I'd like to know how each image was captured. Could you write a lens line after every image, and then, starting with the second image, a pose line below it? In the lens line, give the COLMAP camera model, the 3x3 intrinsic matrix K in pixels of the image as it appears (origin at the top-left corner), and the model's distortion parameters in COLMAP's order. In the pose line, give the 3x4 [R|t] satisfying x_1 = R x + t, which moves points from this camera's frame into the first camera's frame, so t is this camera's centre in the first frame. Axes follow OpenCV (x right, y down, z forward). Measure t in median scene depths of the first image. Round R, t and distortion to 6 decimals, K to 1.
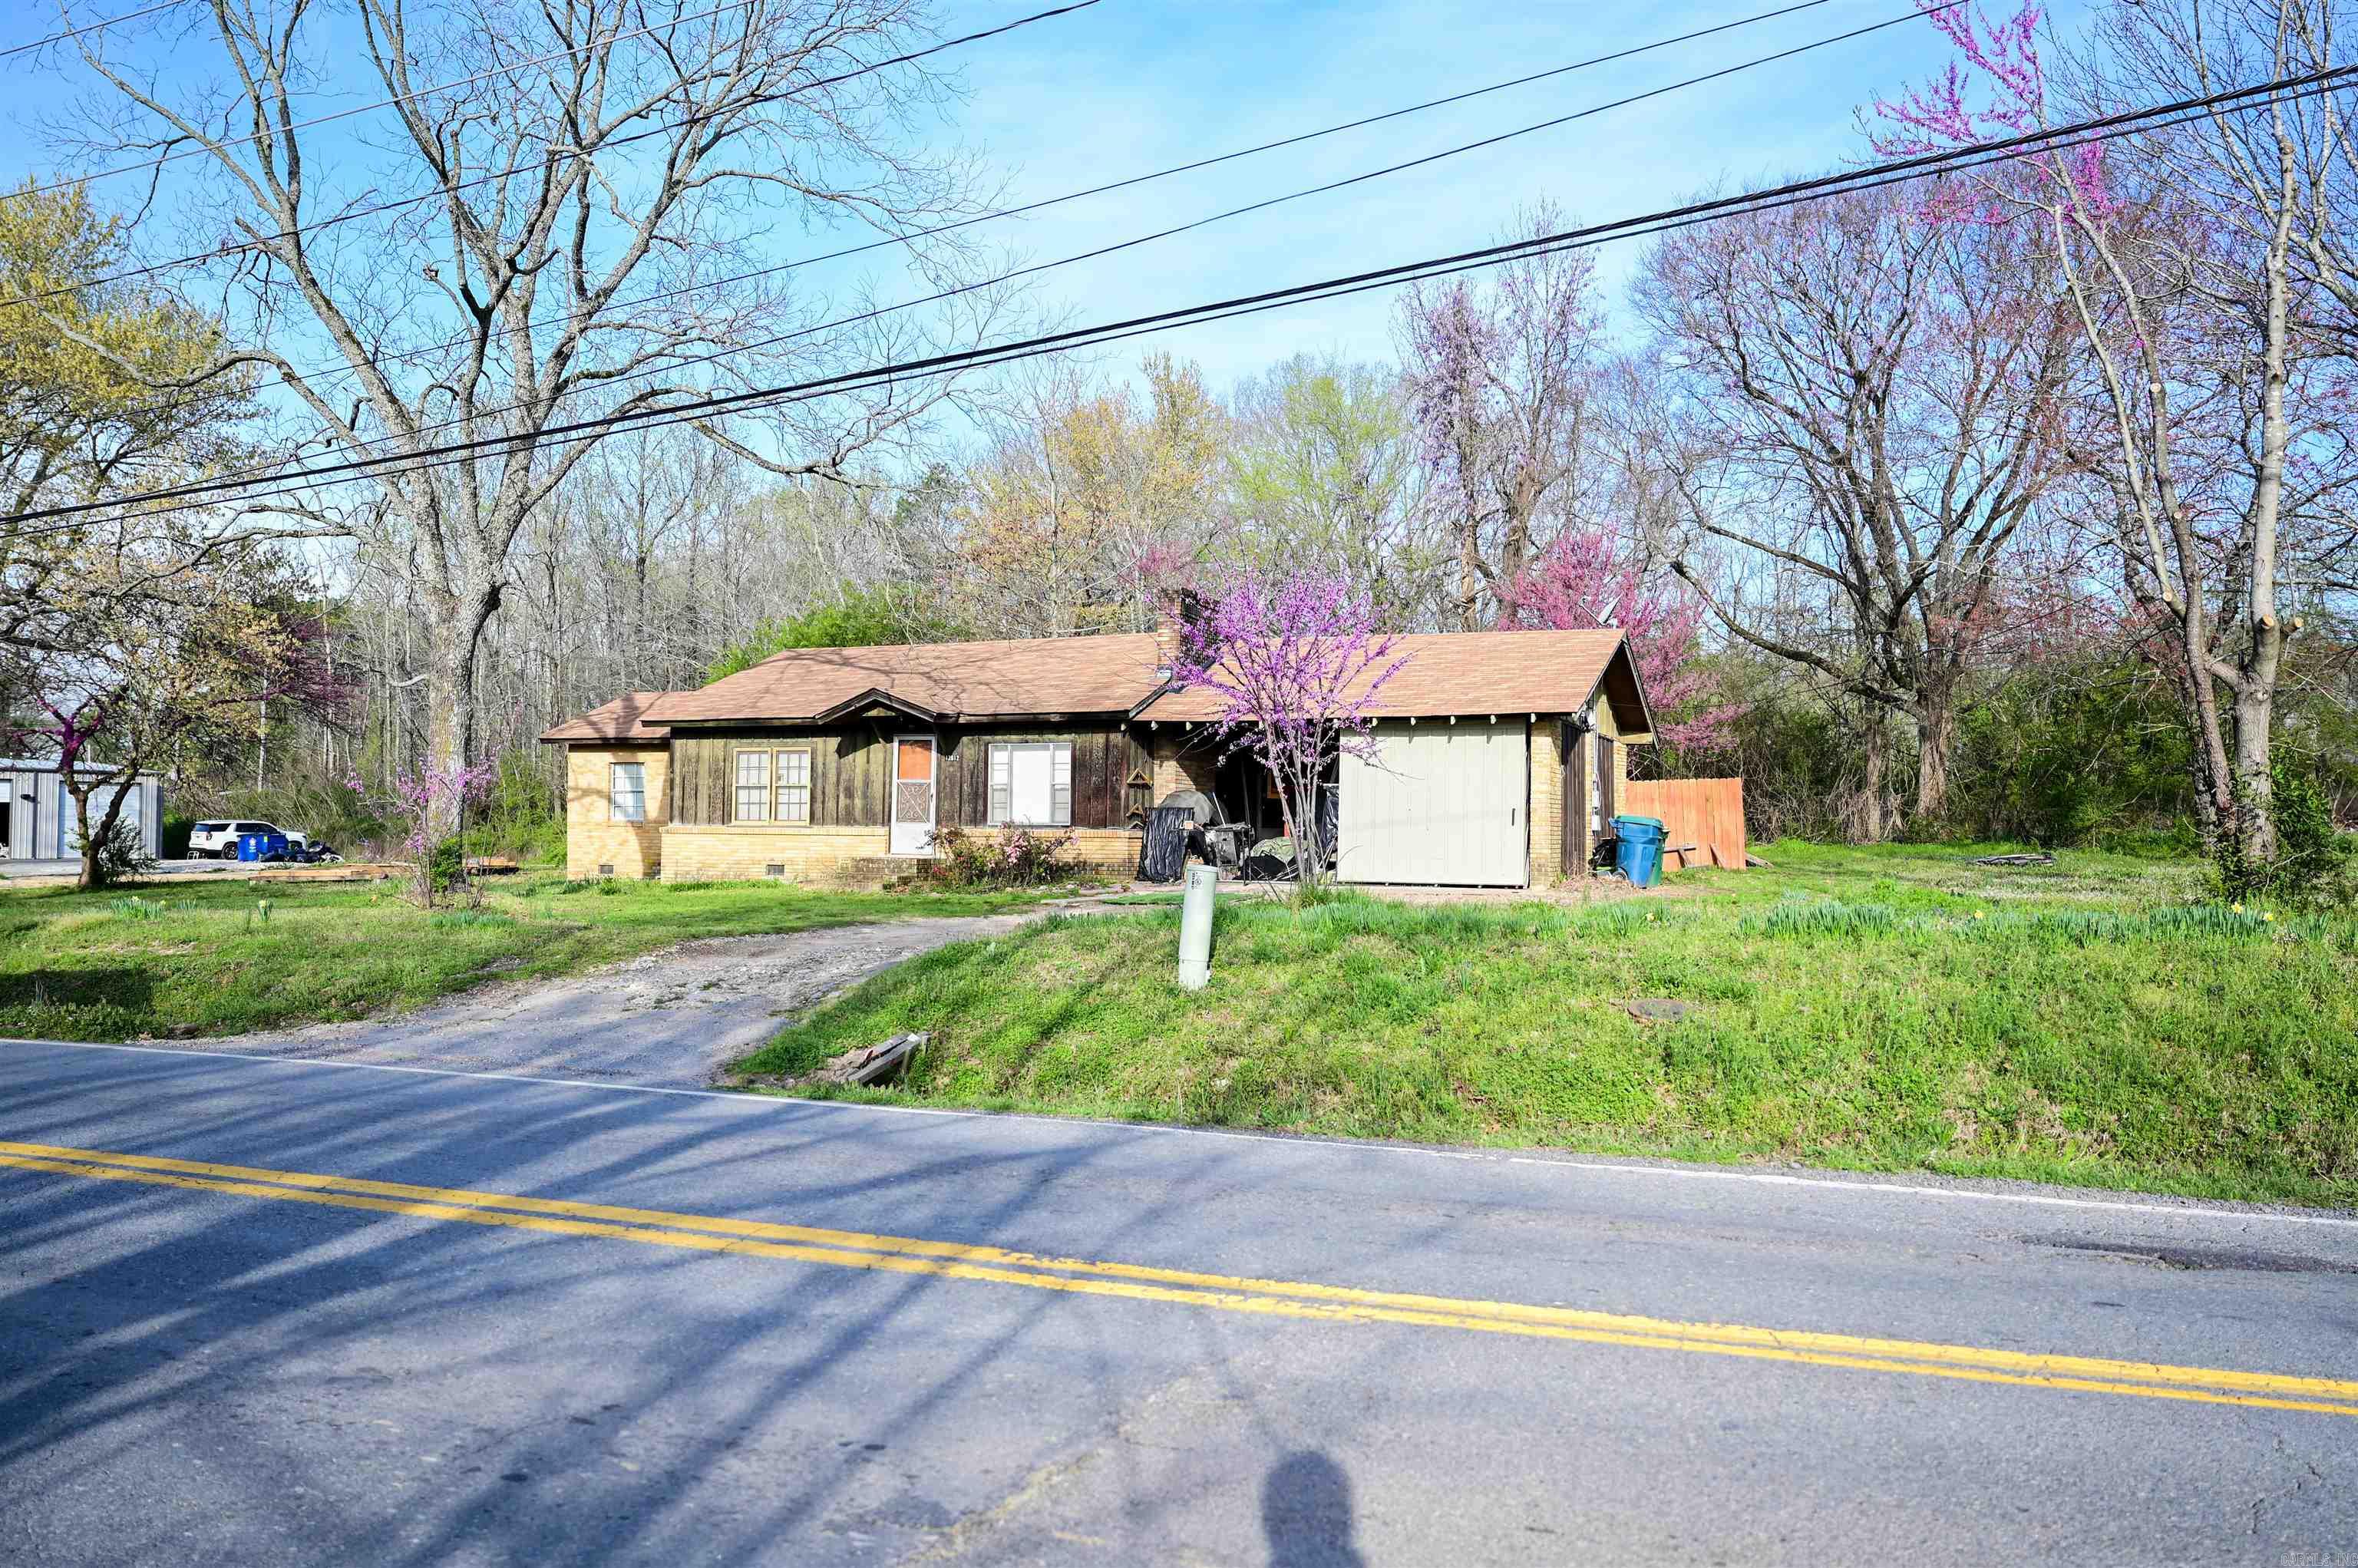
lens RADIAL K [[1757.5, 0, 1179.0], [0, 1757.5, 784.0], [0, 0, 1]] dist [-0.000044, 0.000126]
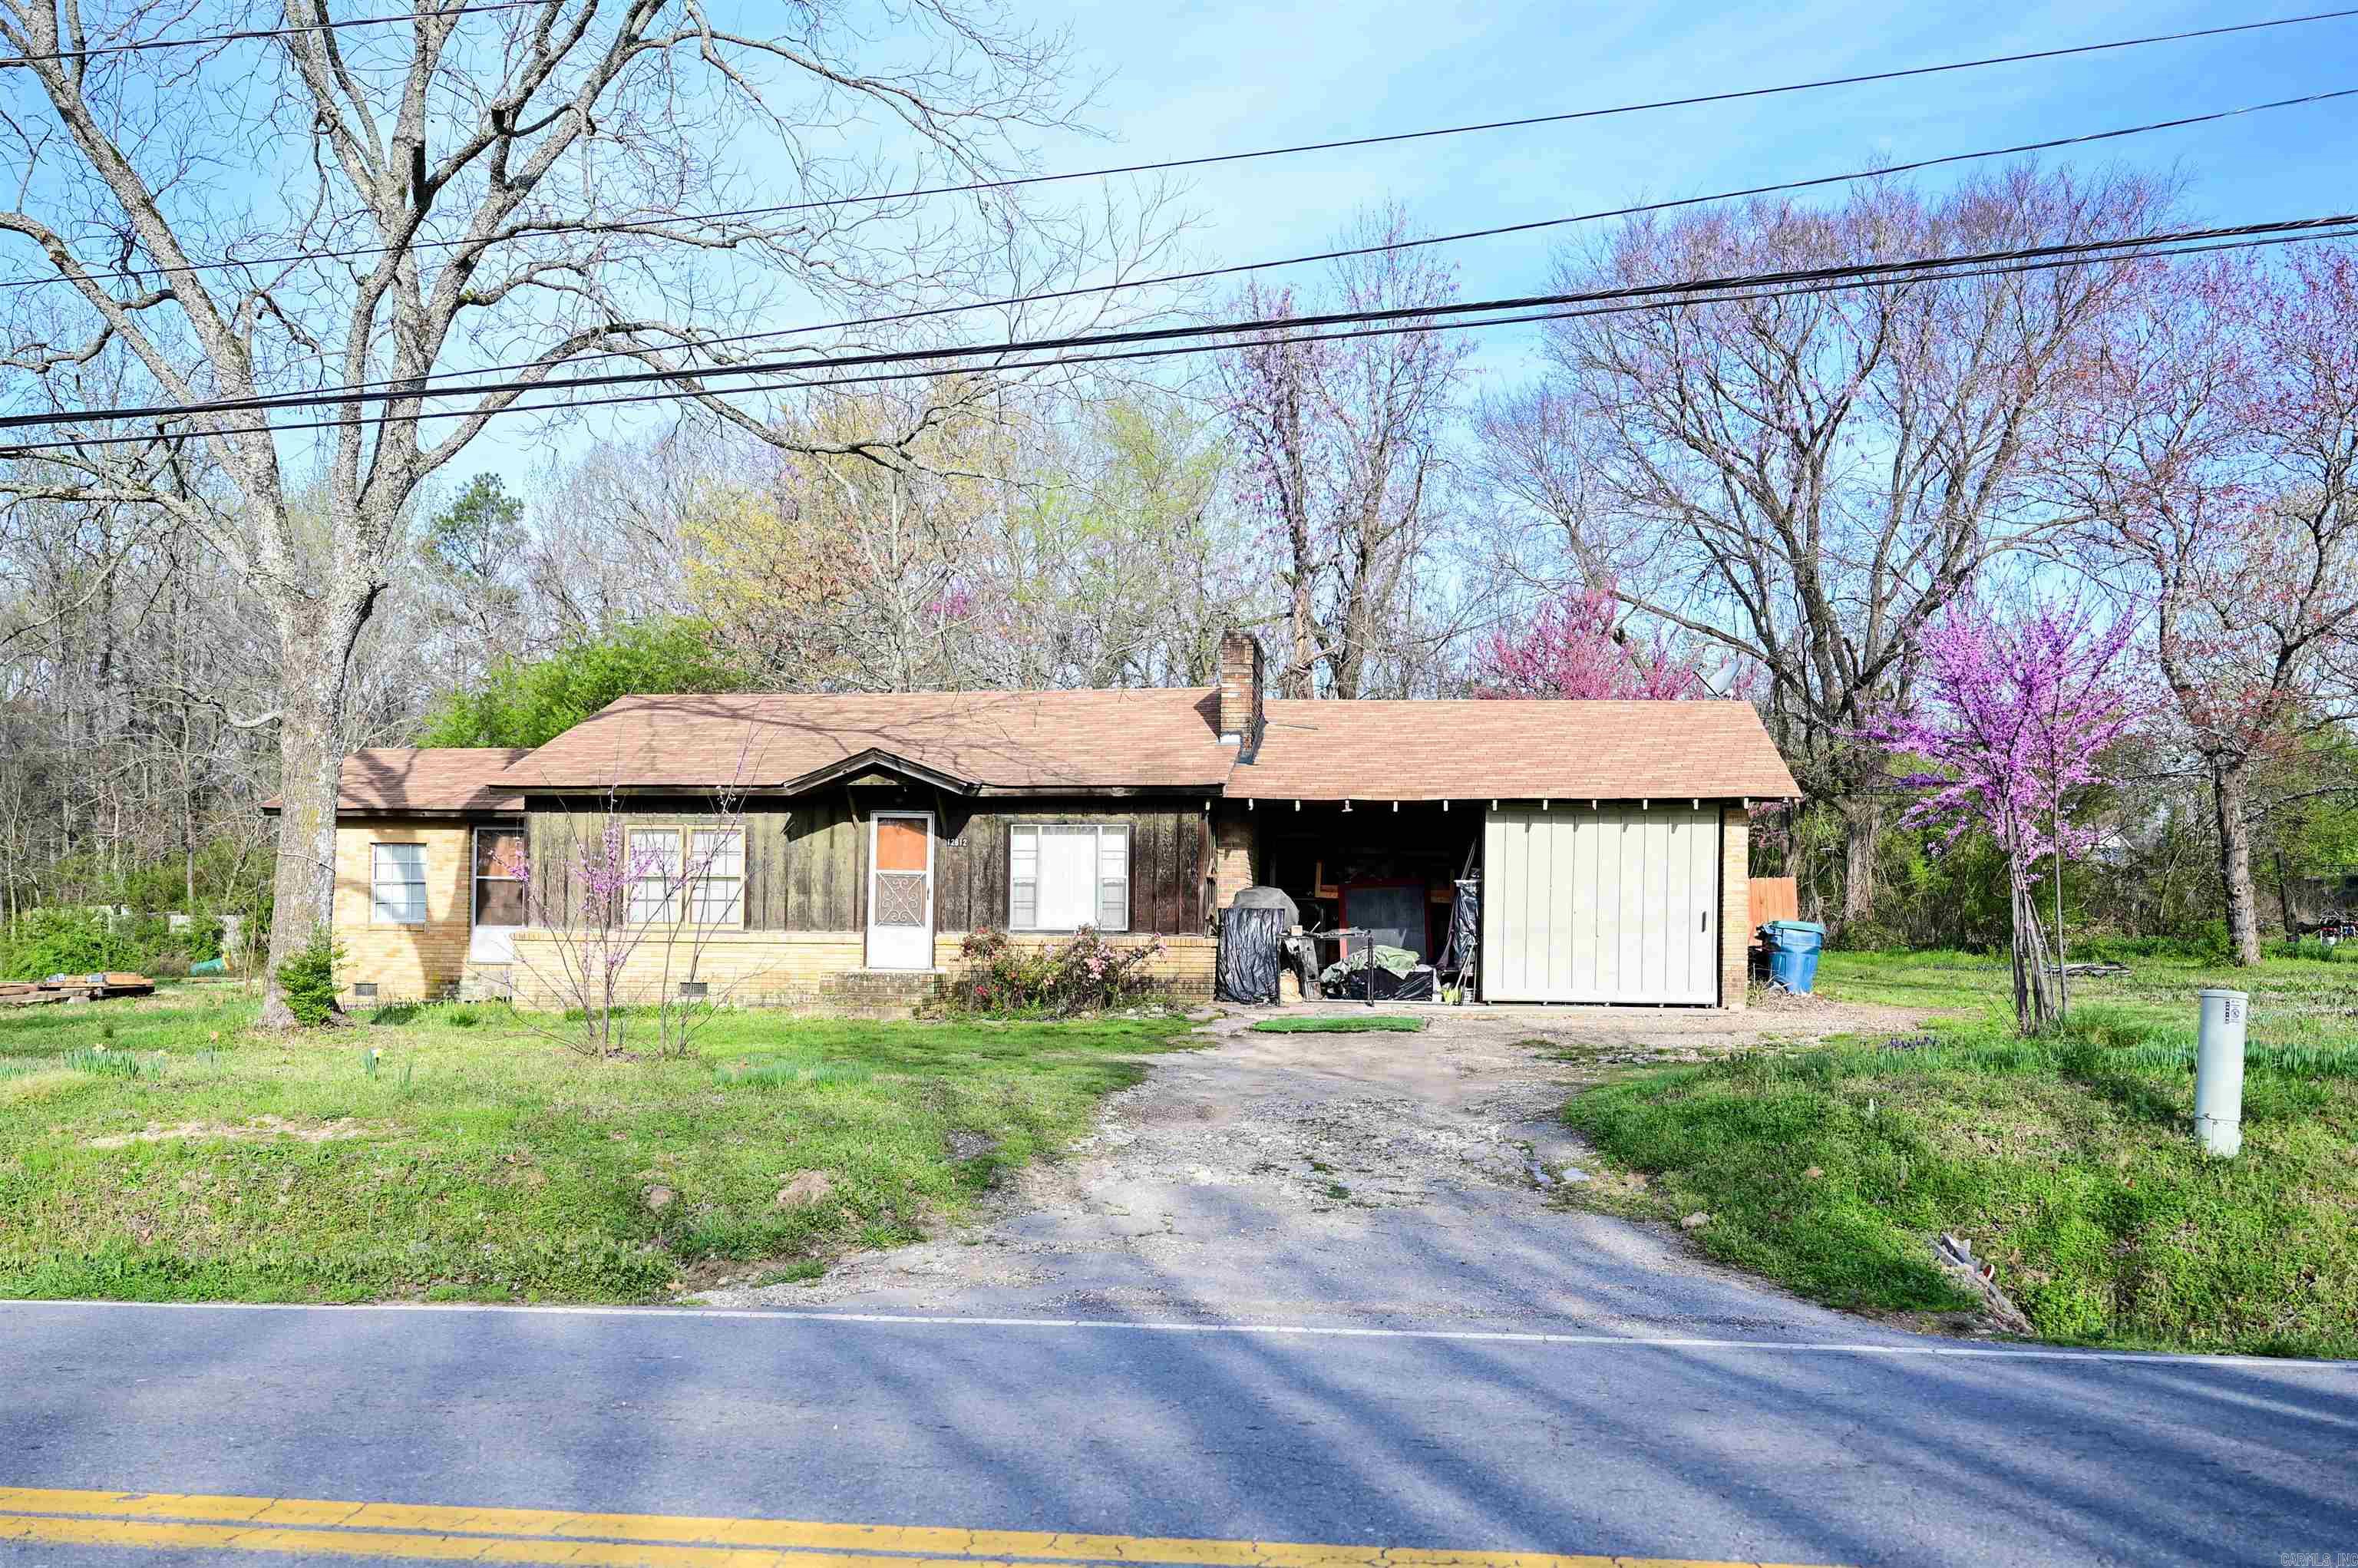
lens RADIAL K [[2015.2, 0, 1177.5], [0, 2015.2, 916.6], [0, 0, 1]] dist [-0.000310, 0.004593]
pose [[0.963508, 0.003669, 0.267654, -0.268074], [-0.008477, 0.999823, 0.016808, 0.001925], [-0.267544, -0.018463, 0.963369, 0.126334]]
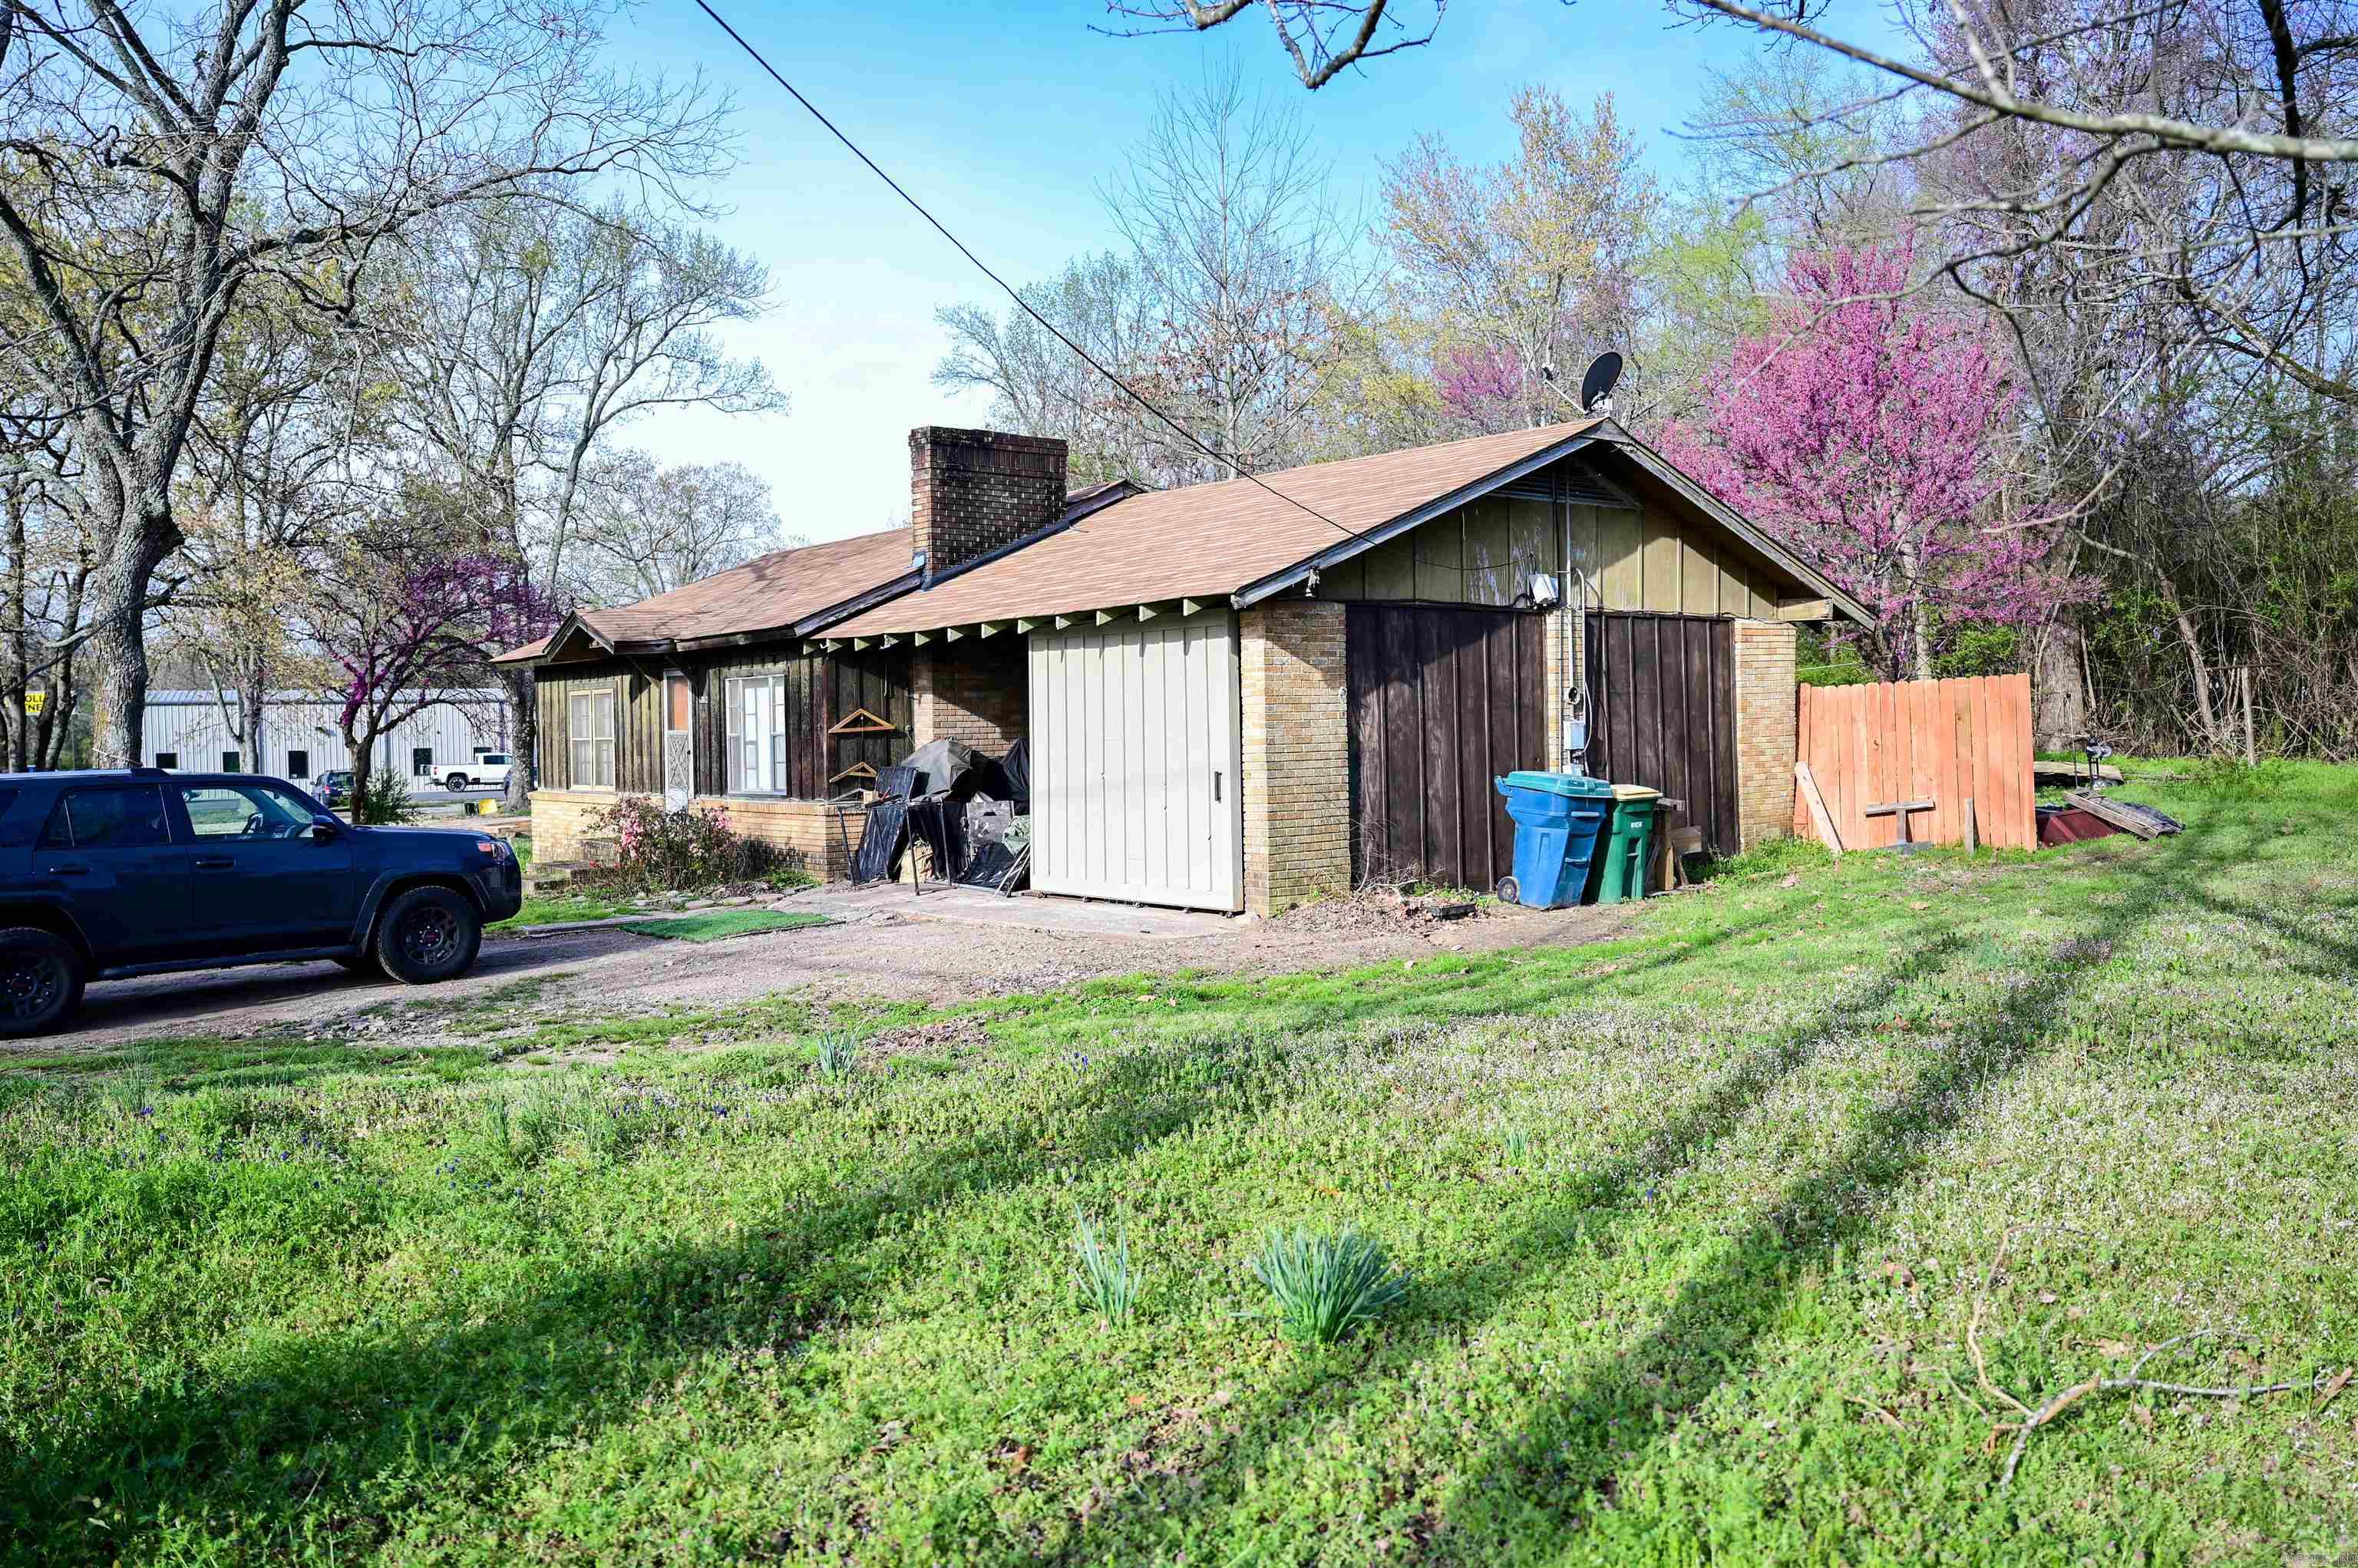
lens RADIAL K [[1870.4, 0, 1174.6], [0, 1870.4, 790.8], [0, 0, 1]] dist [-0.005480, 0.001089]
pose [[0.871017, -0.010728, -0.491136, 0.407970], [0.043884, 0.997464, 0.056039, -0.011742], [0.489289, -0.070363, 0.869279, 0.422757]]
